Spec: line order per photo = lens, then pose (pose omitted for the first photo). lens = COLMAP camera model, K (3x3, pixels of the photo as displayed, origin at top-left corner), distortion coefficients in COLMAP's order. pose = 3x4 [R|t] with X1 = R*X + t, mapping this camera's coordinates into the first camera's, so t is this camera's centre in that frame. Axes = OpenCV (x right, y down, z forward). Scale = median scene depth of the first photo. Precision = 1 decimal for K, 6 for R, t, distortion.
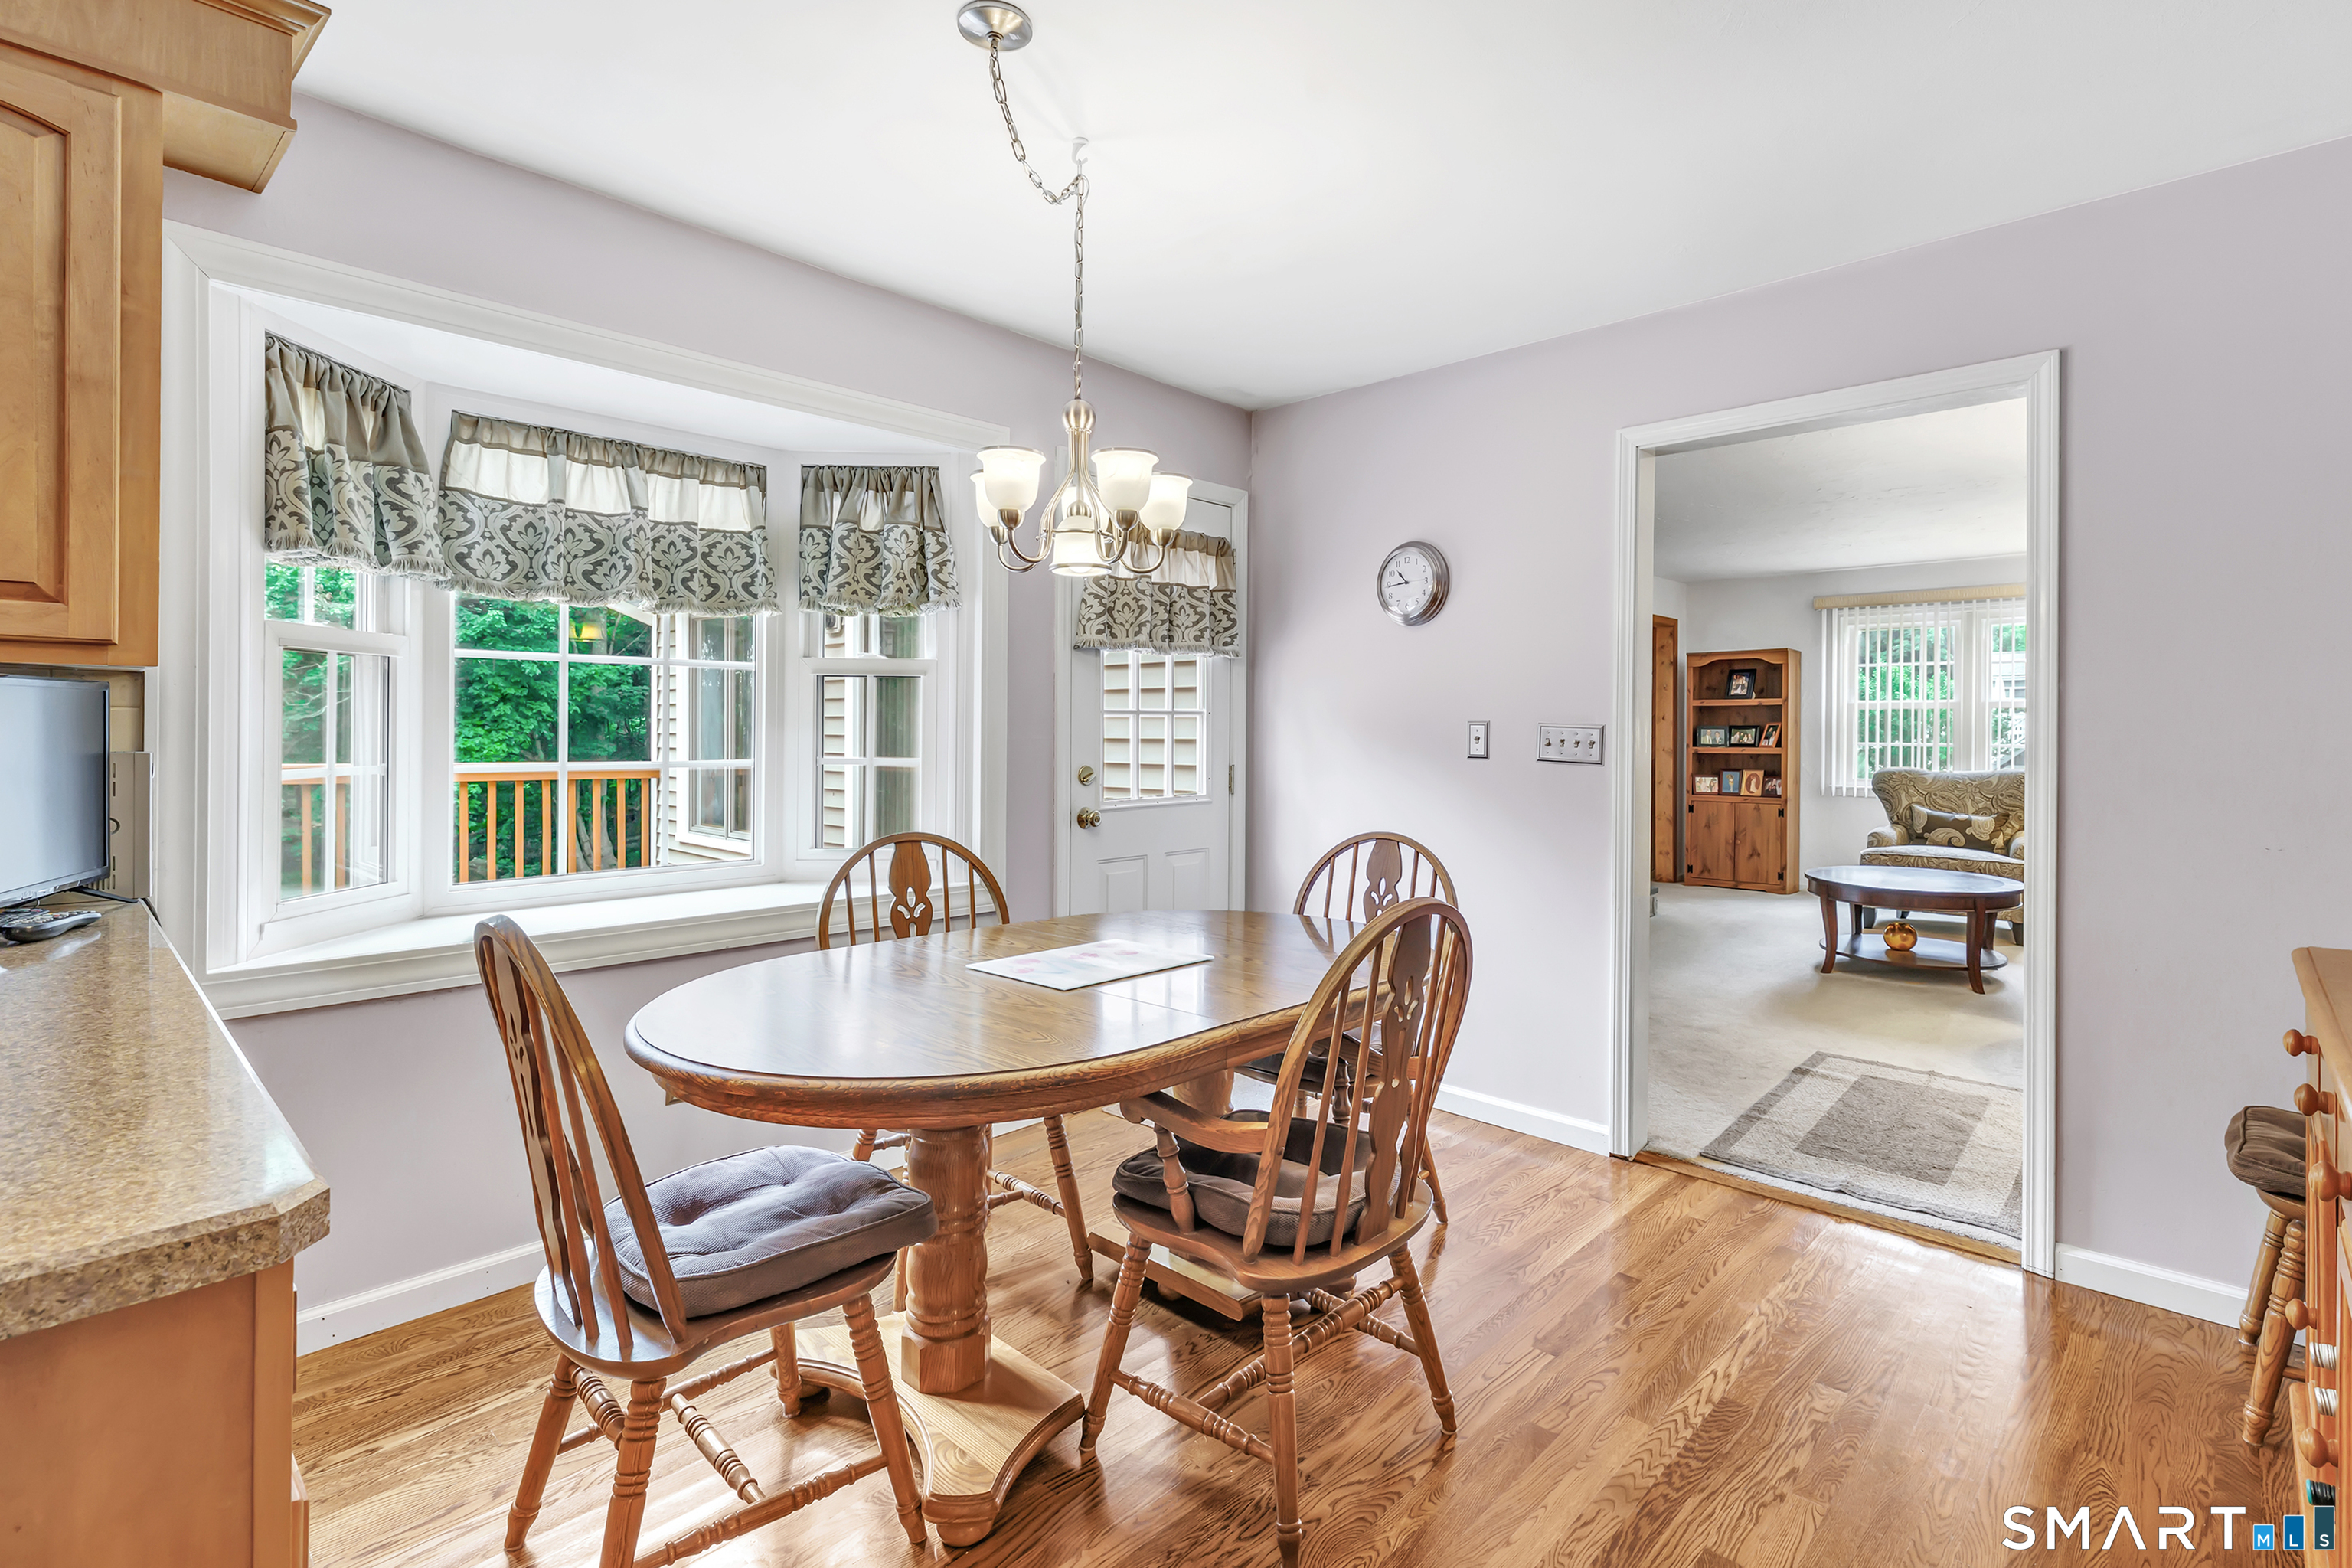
lens RADIAL K [[1055.6, 0, 1176.0], [0, 1055.6, 784.0], [0, 0, 1]] dist [0.000180, 0.000014]
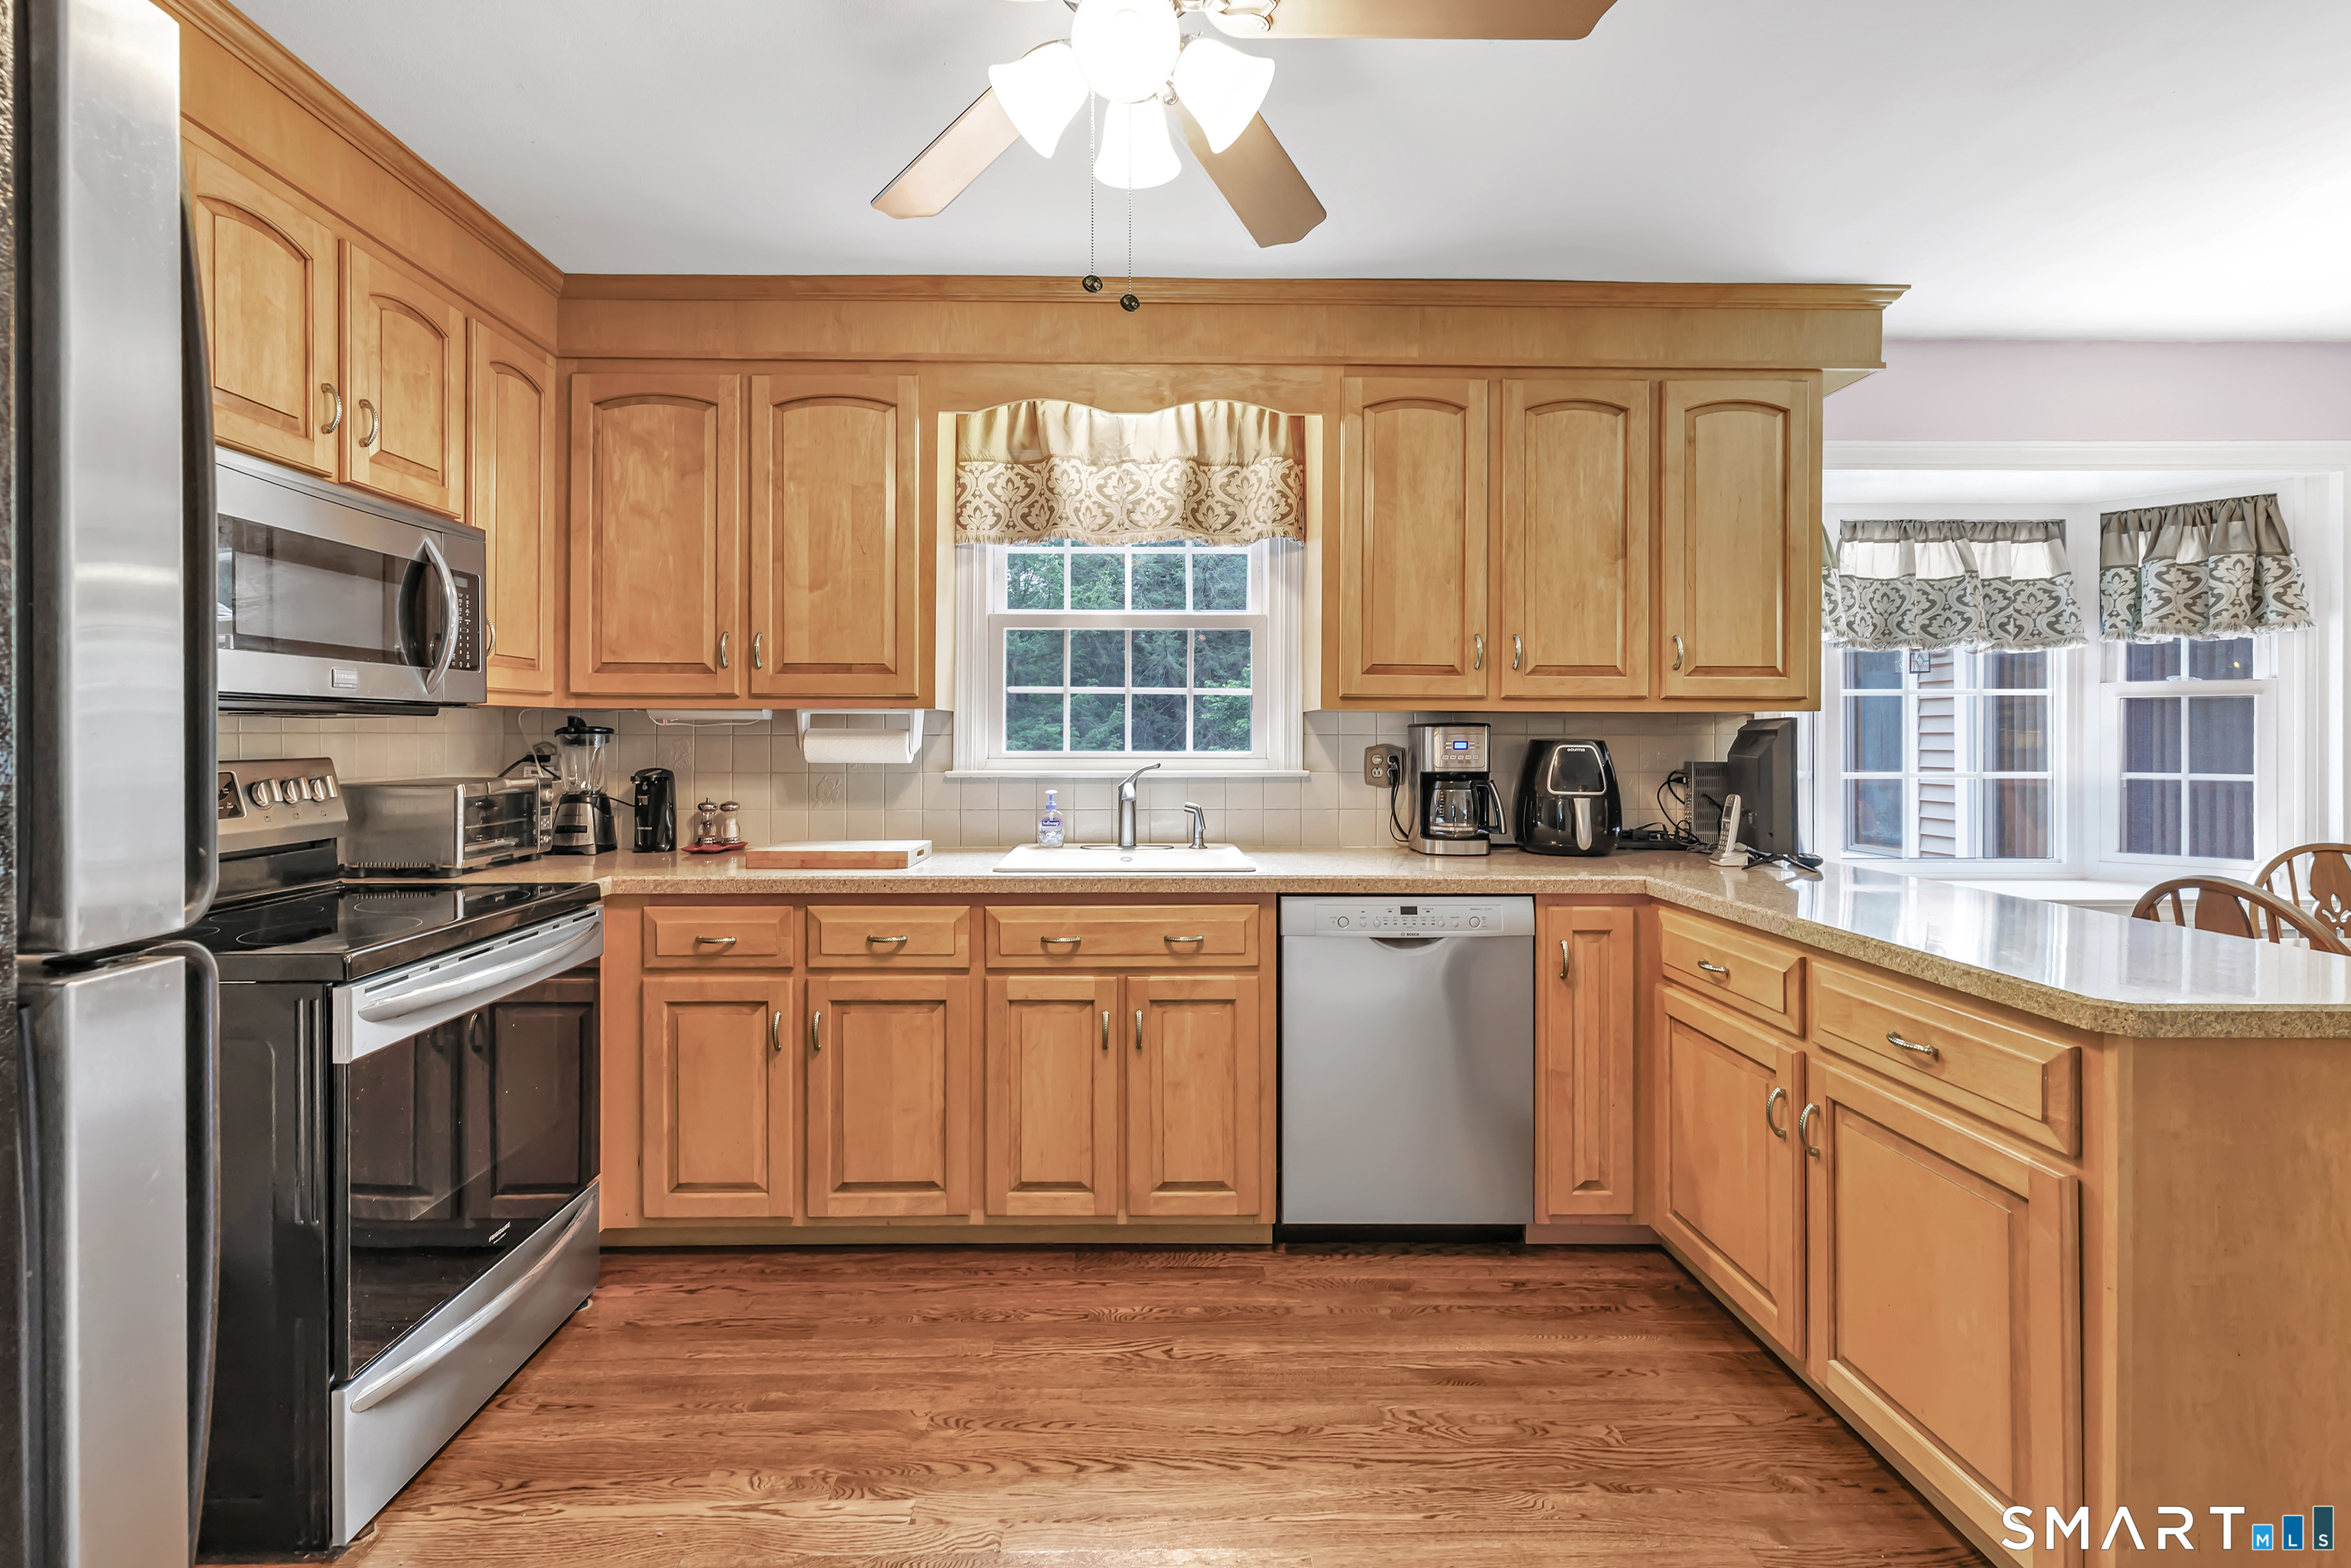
lens RADIAL K [[1013.6, 0, 1165.7], [0, 1013.6, 752.6], [0, 0, 1]] dist [-0.000325, -0.000124]
pose [[0.720551, 0.002615, -0.693397, -0.334126], [-0.030877, 0.999122, -0.028318, 0.016539], [0.692714, 0.041814, 0.719999, -0.482342]]
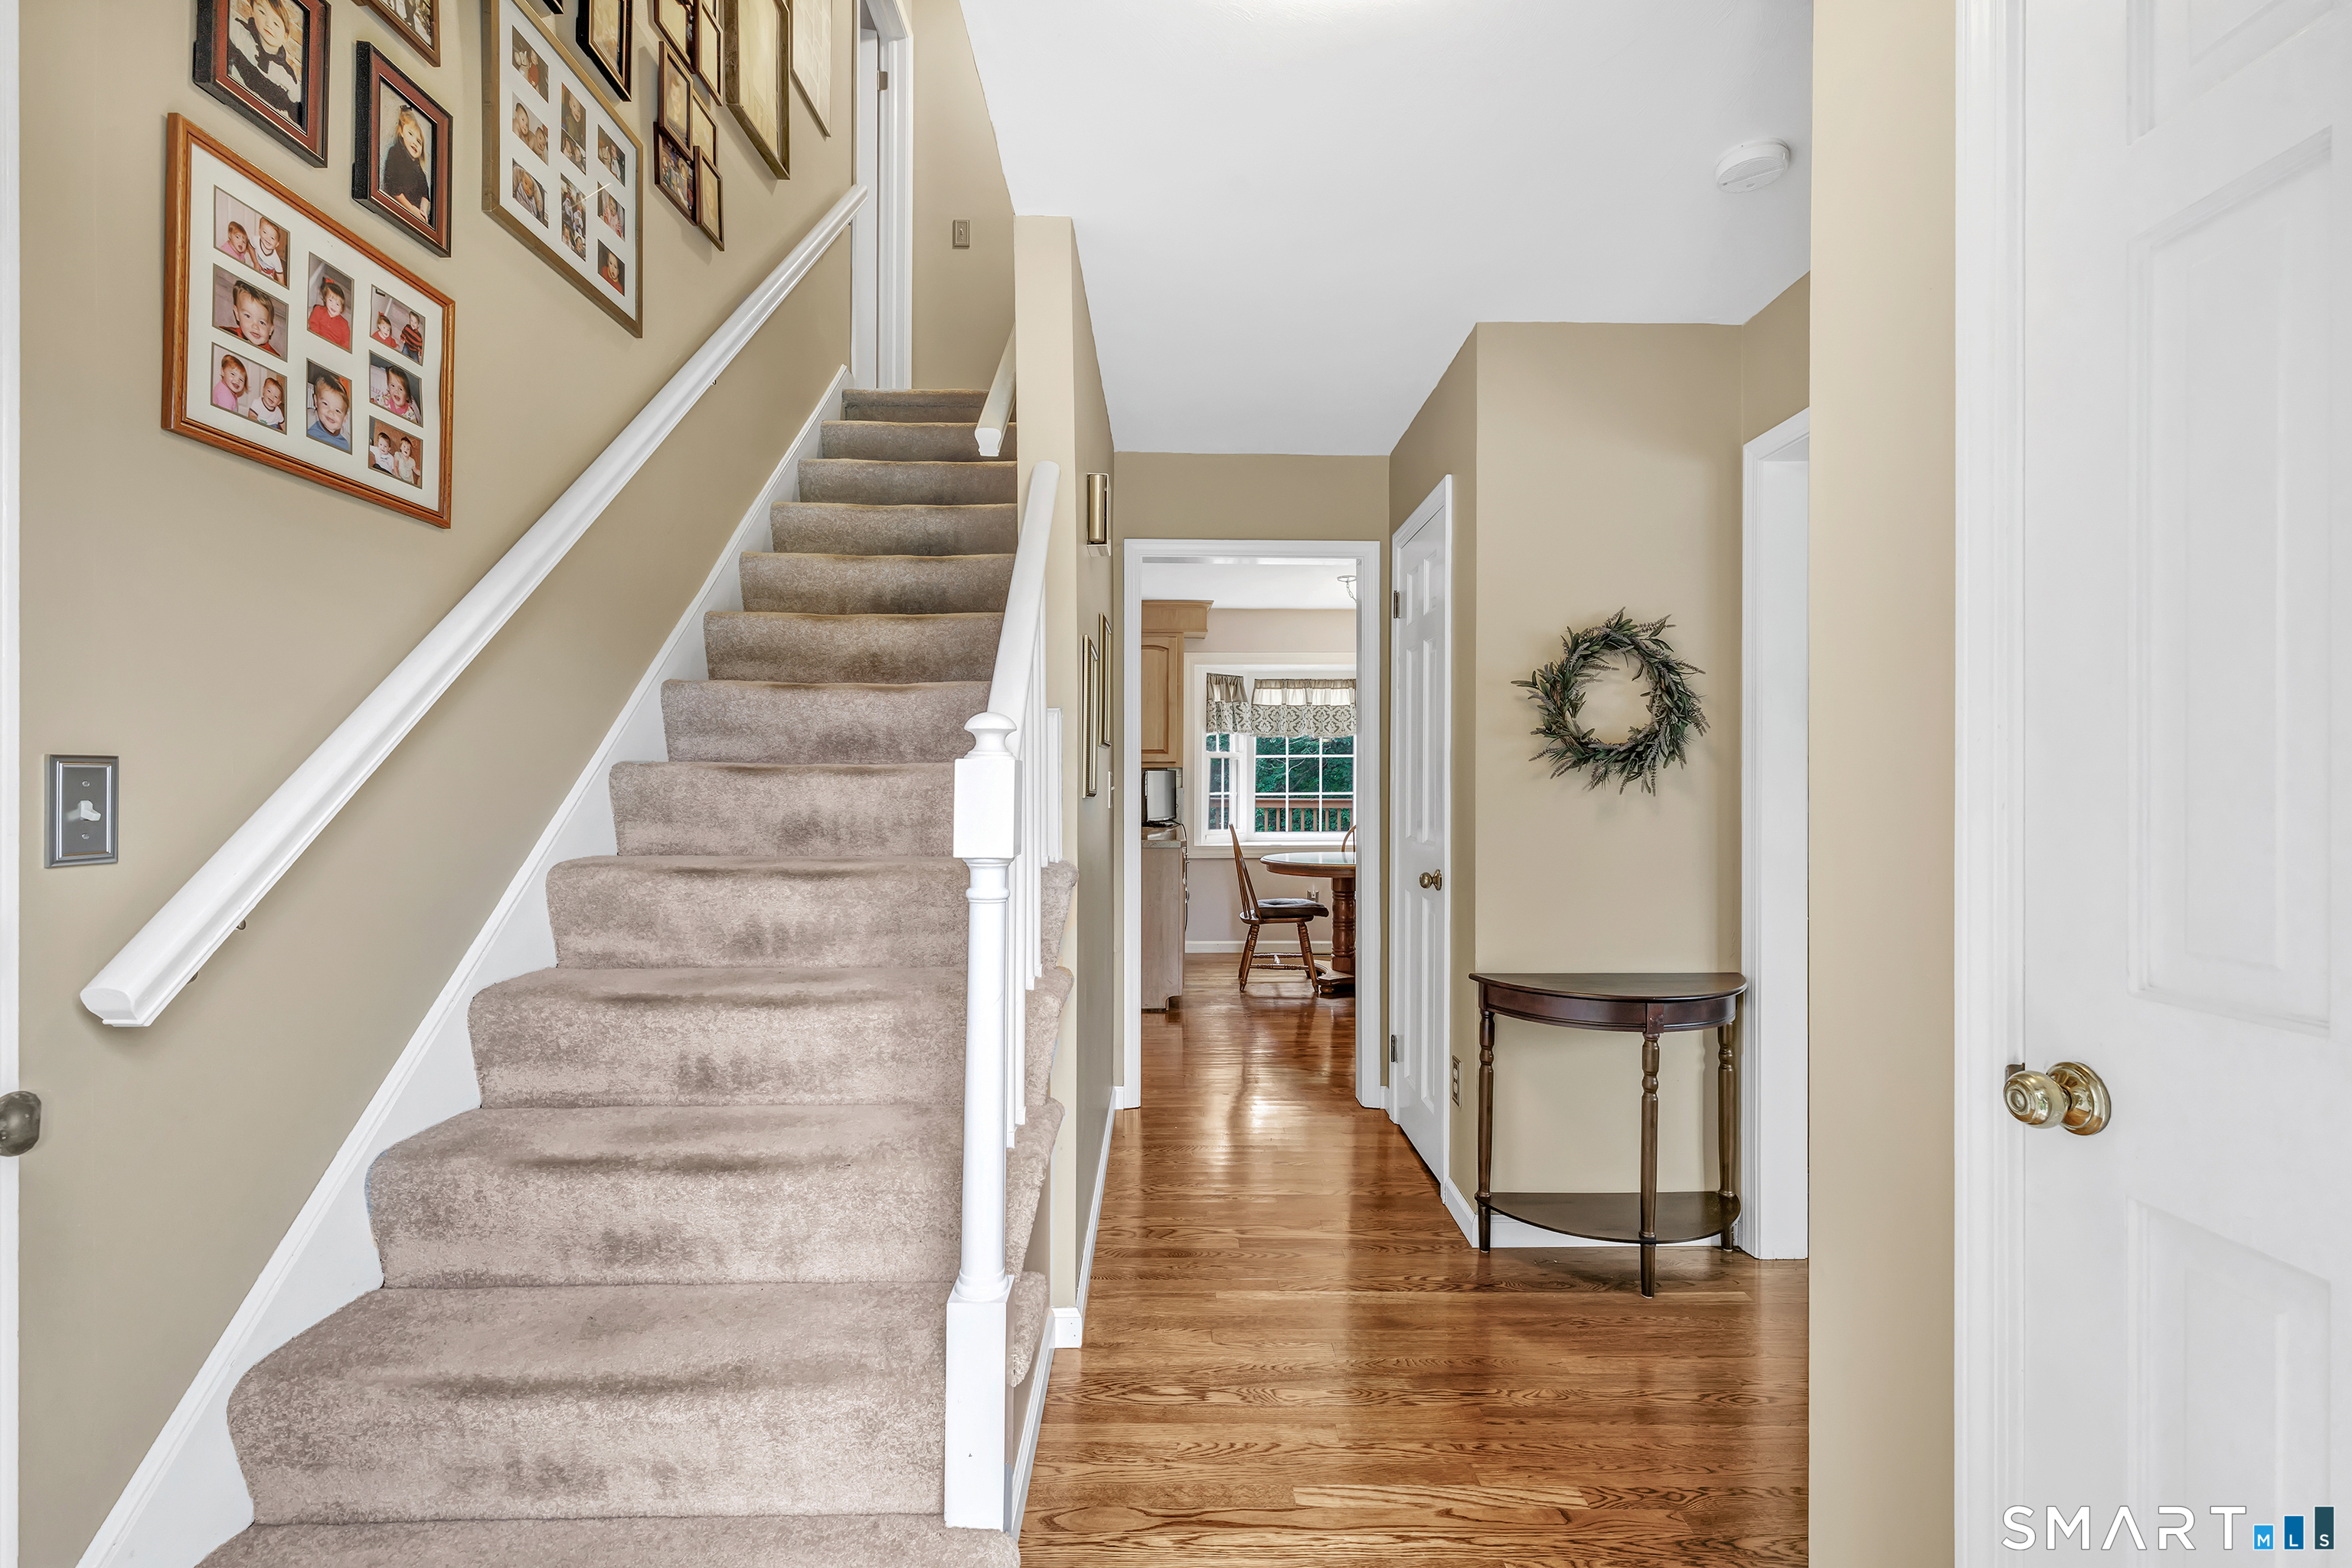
lens RADIAL K [[1055.6, 0, 1176.0], [0, 1055.6, 784.0], [0, 0, 1]] dist [0.000180, 0.000014]
pose [[0.707336, -0.005884, -0.706853, 1.106719], [-0.028586, 0.998909, -0.036921, 0.059358], [0.706300, 0.046322, 0.706396, -1.102964]]
